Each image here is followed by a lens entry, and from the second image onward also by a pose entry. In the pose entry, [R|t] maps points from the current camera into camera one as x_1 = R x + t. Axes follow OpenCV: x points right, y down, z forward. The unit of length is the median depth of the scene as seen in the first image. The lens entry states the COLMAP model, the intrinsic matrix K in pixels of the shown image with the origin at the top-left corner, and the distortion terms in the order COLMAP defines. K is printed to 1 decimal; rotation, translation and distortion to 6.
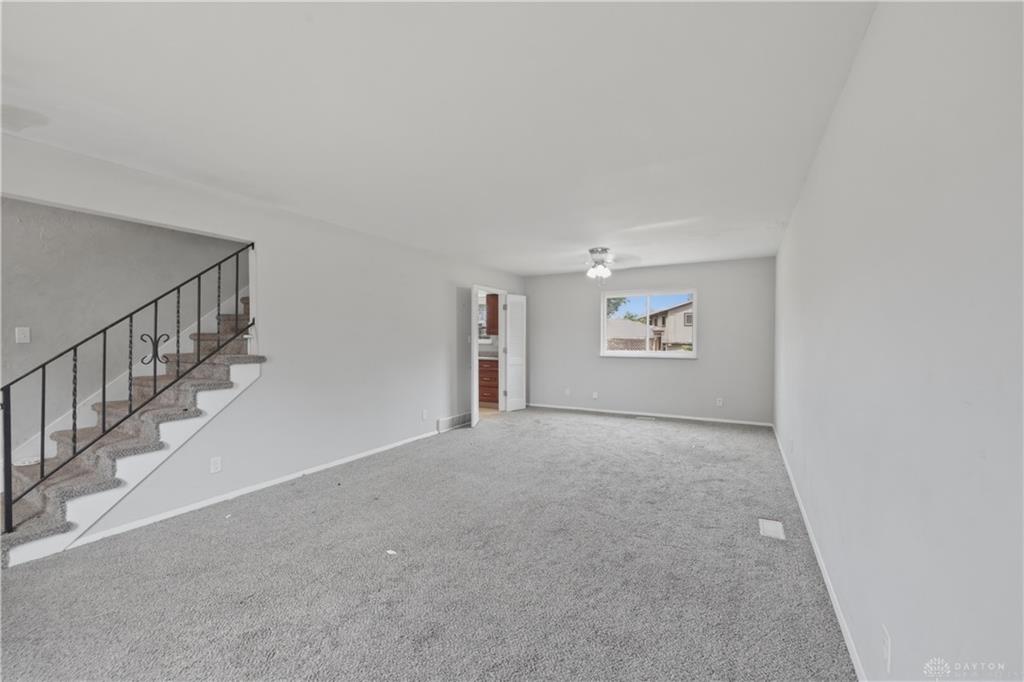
lens RADIAL K [[415.4, 0, 514.9], [0, 415.4, 338.8], [0, 0, 1]] dist [-0.000619, 0.000281]
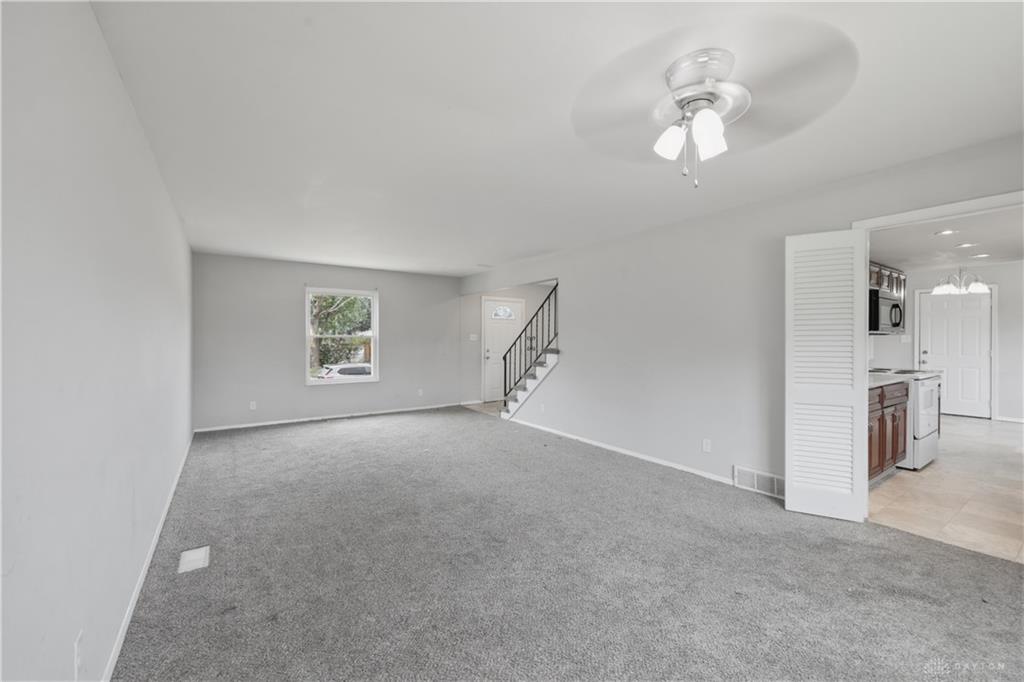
lens RADIAL K [[415.4, 0, 514.9], [0, 415.4, 338.8], [0, 0, 1]] dist [-0.000619, 0.000281]
pose [[-0.456556, -0.000233, -0.889695, 0.858406], [0.000541, 1.000000, -0.000540, 0.001617], [0.889695, -0.000728, -0.456556, 1.572748]]
